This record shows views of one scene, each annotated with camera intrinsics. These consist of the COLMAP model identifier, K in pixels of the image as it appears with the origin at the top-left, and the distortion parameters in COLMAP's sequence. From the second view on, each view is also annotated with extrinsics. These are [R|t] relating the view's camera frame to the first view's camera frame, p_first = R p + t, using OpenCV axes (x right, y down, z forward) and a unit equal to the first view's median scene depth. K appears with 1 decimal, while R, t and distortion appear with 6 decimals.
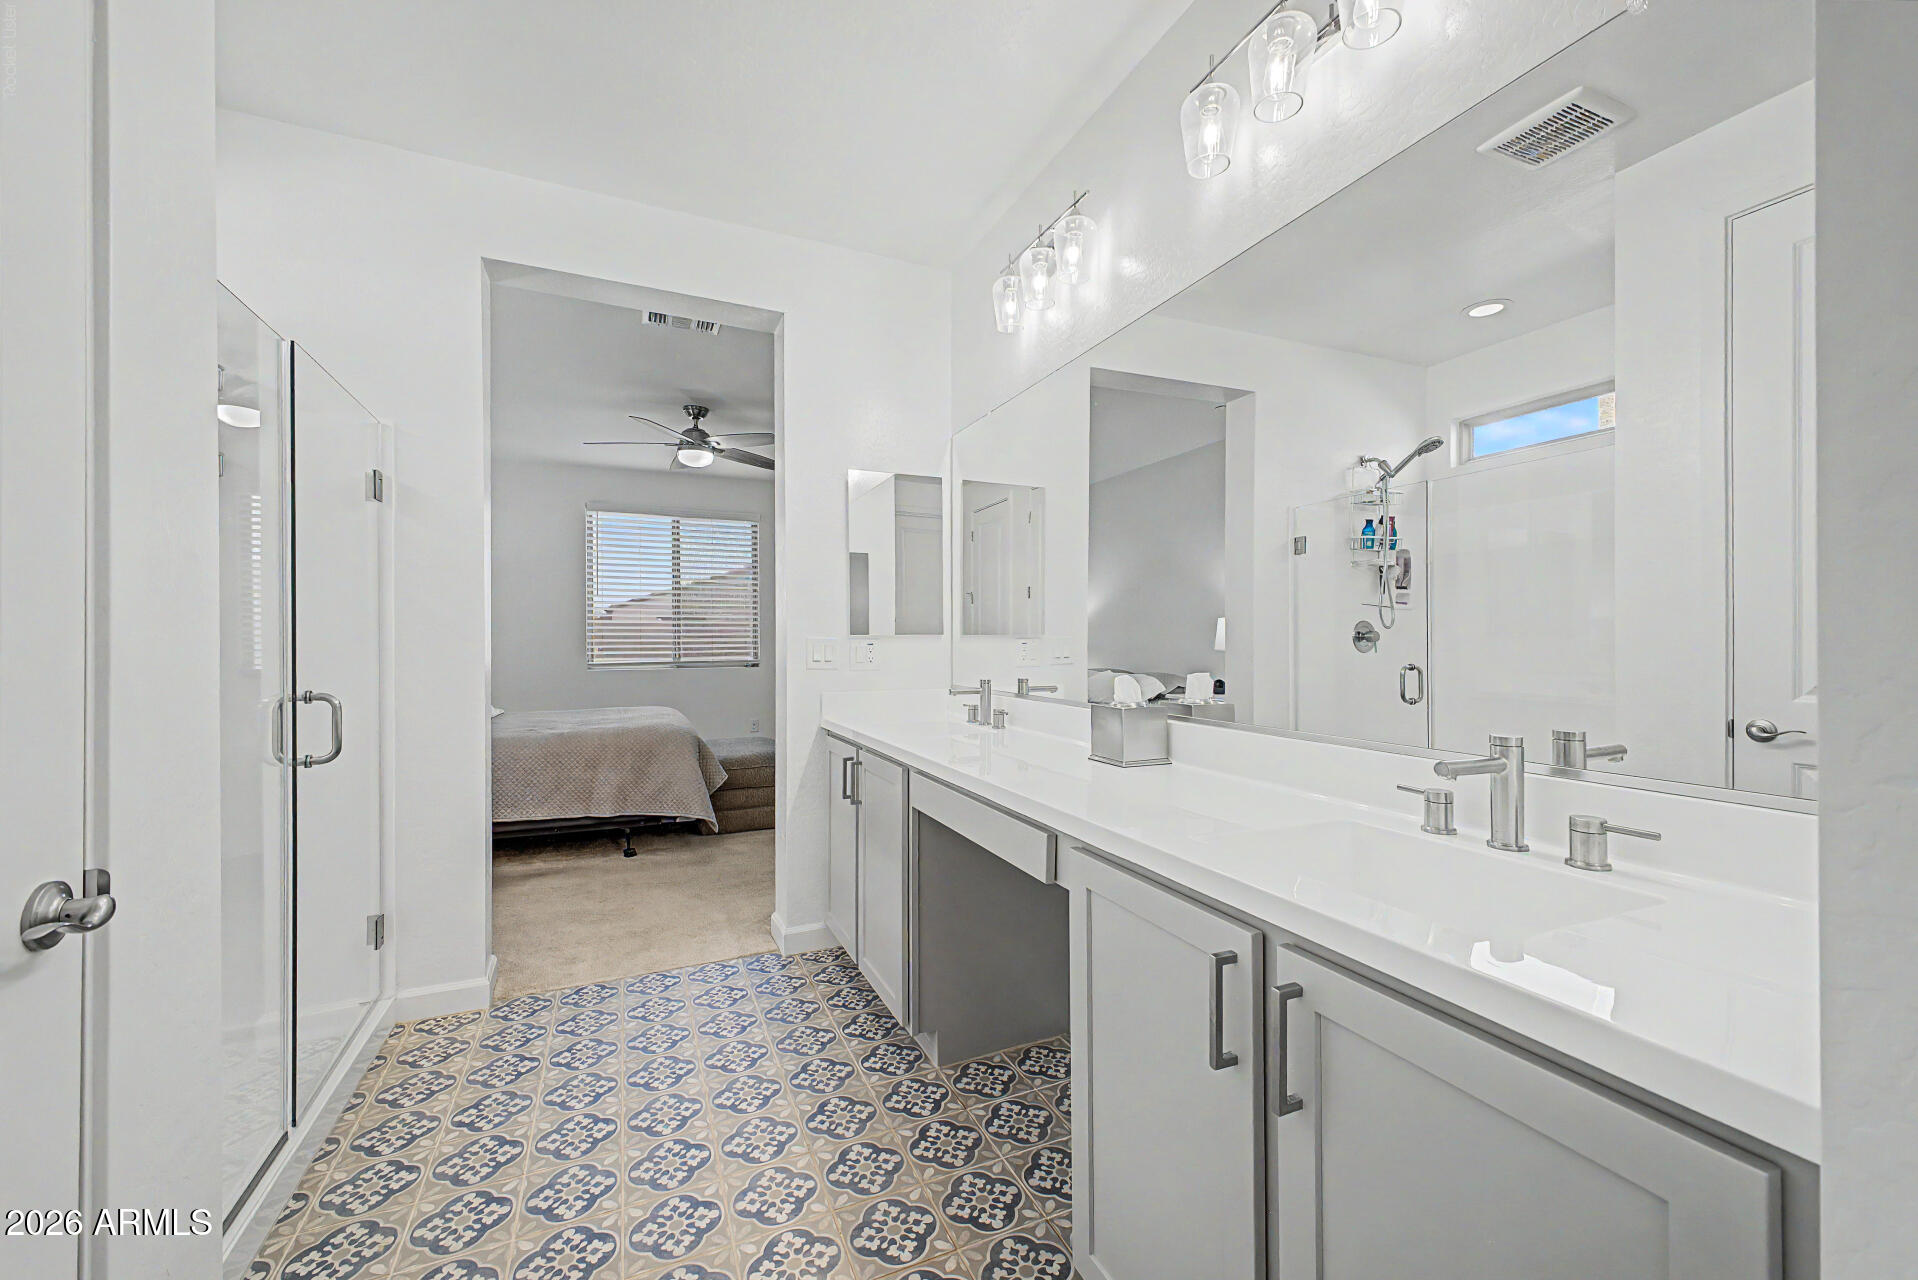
lens RADIAL K [[768.2, 0, 968.4], [0, 768.2, 632.8], [0, 0, 1]] dist [0.007208, 0.000060]
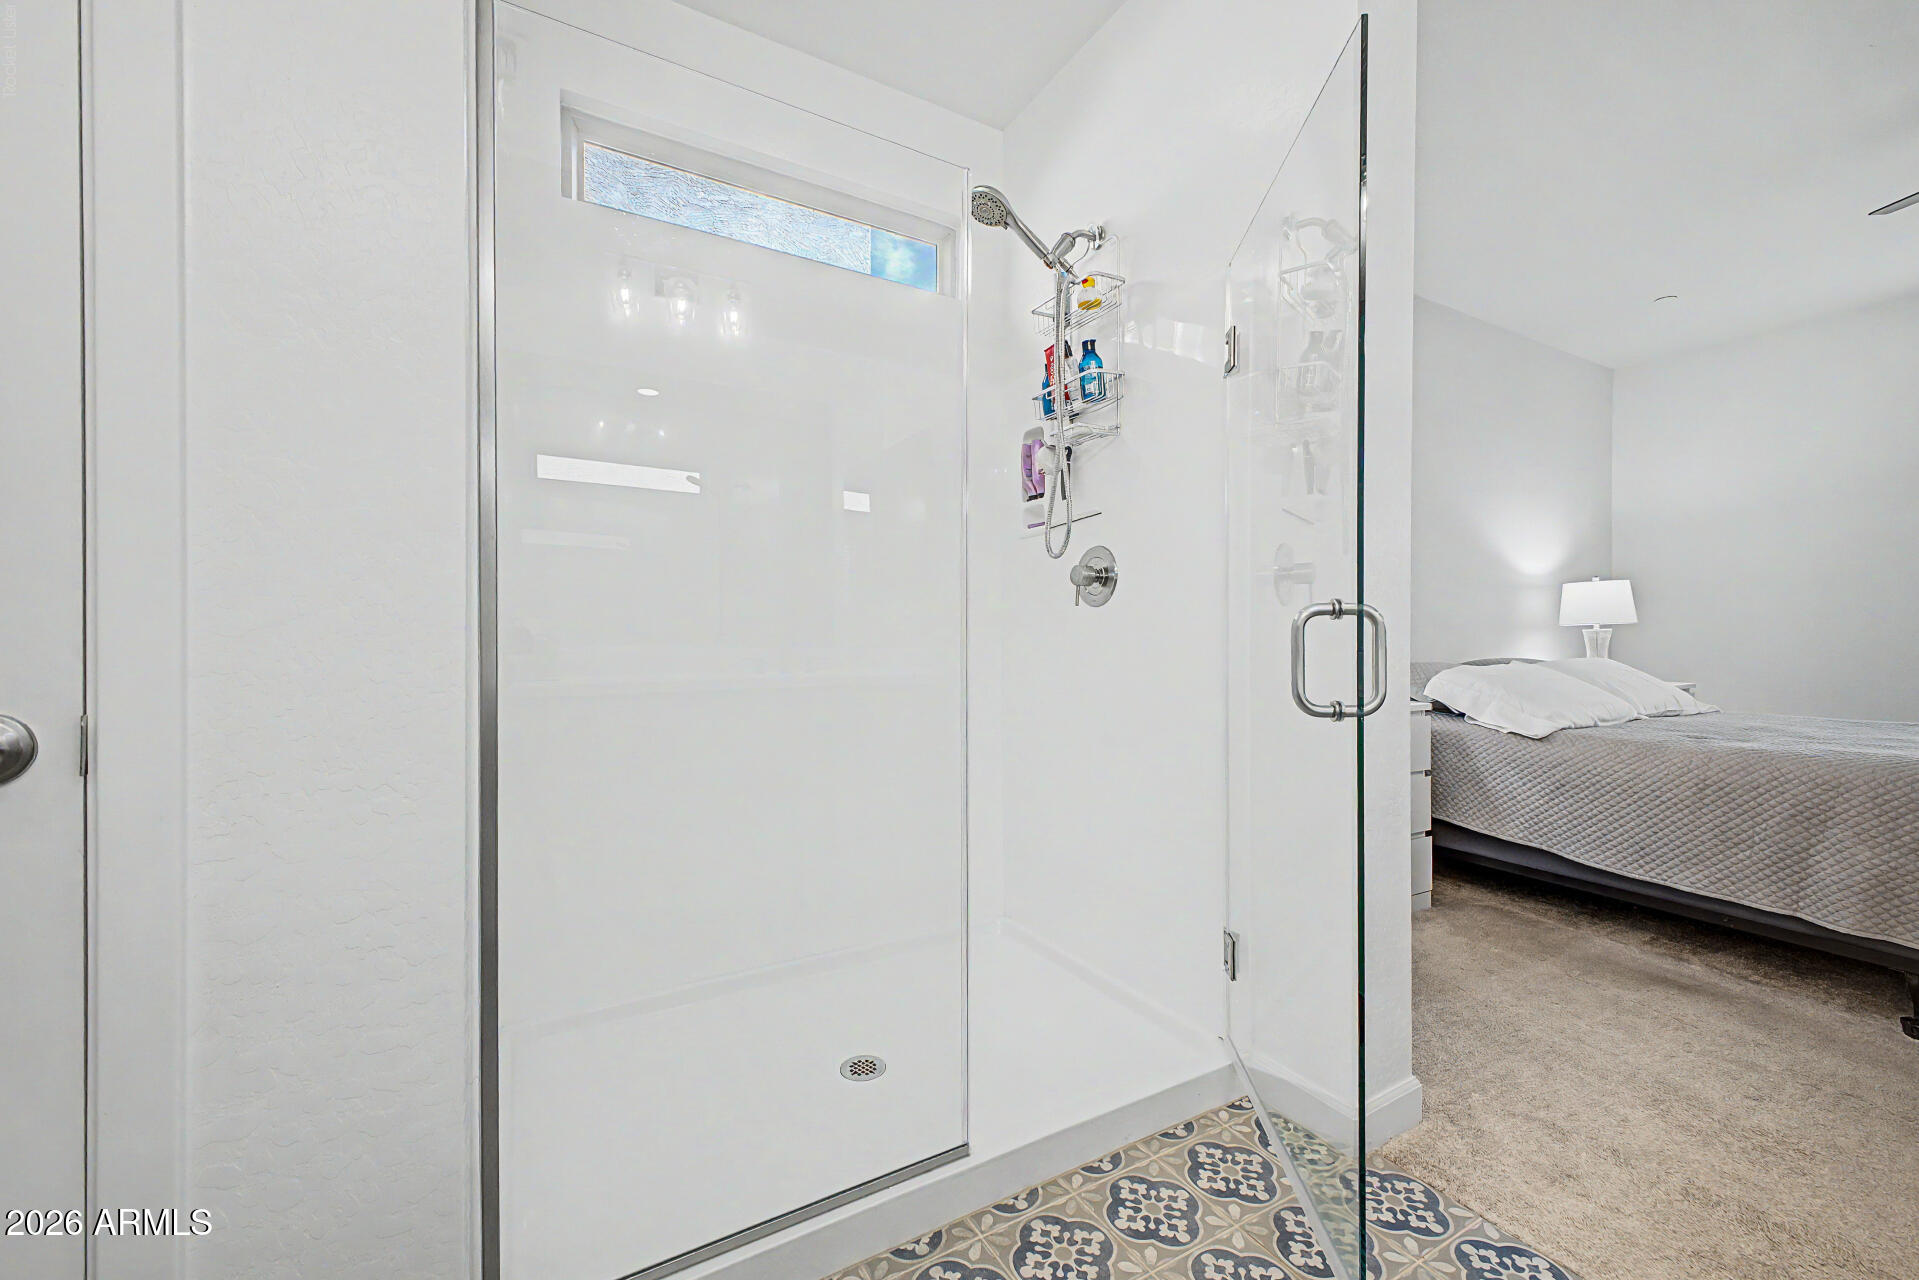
lens RADIAL K [[768.6, 0, 968.9], [0, 768.6, 632.8], [0, 0, 1]] dist [0.007208, 0.000060]
pose [[0.105443, 0.000305, -0.994425, -0.032492], [0.005406, 0.999985, 0.000880, 0.044006], [0.994411, -0.005469, 0.105439, 0.401936]]
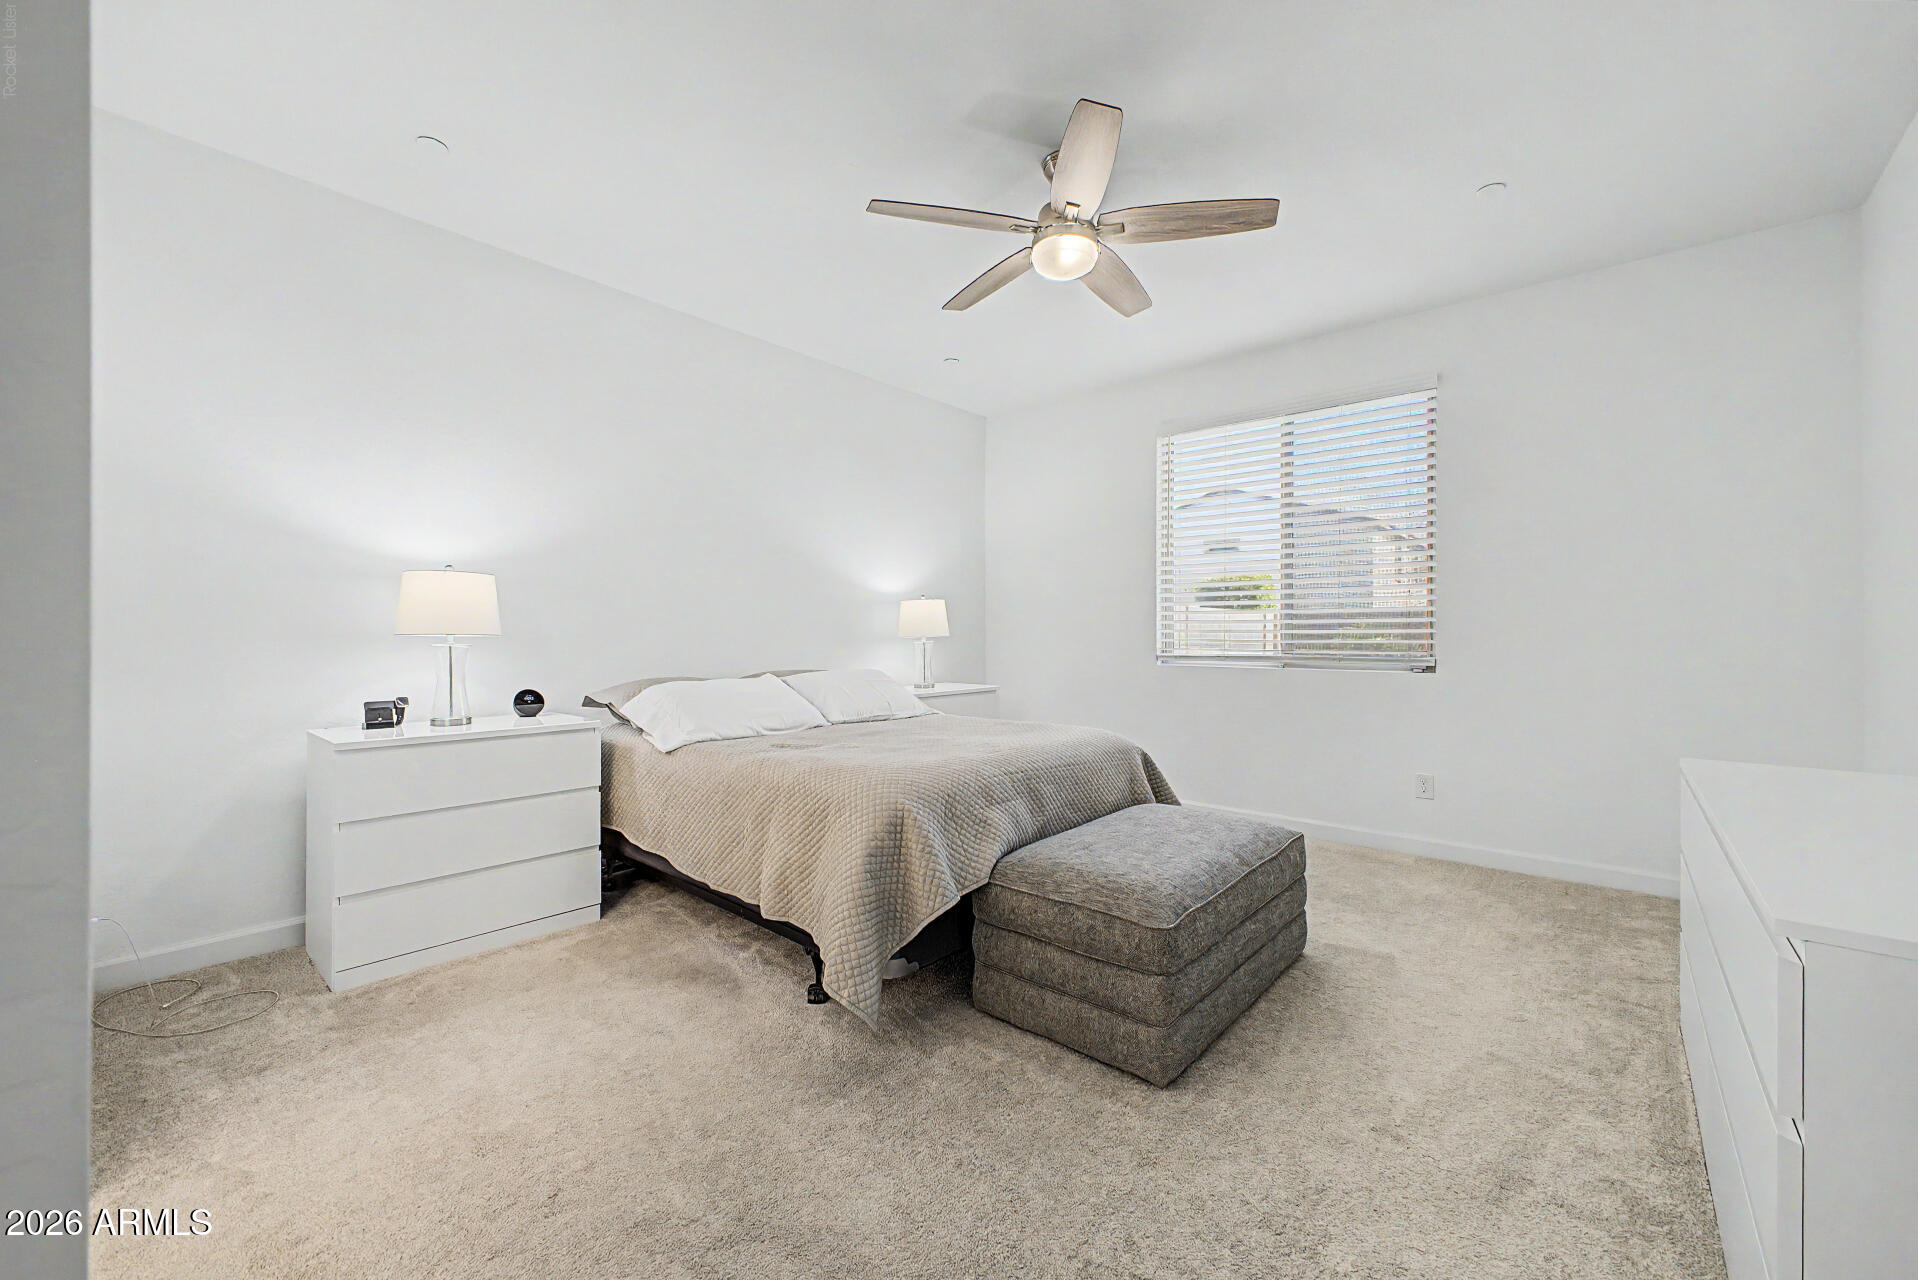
lens RADIAL K [[768.2, 0, 968.4], [0, 768.2, 632.8], [0, 0, 1]] dist [0.007208, 0.000060]
pose [[0.426411, 0.004231, -0.904520, 0.111390], [0.002766, 0.999978, 0.005982, 0.025719], [0.904525, -0.005053, 0.426390, 0.915609]]
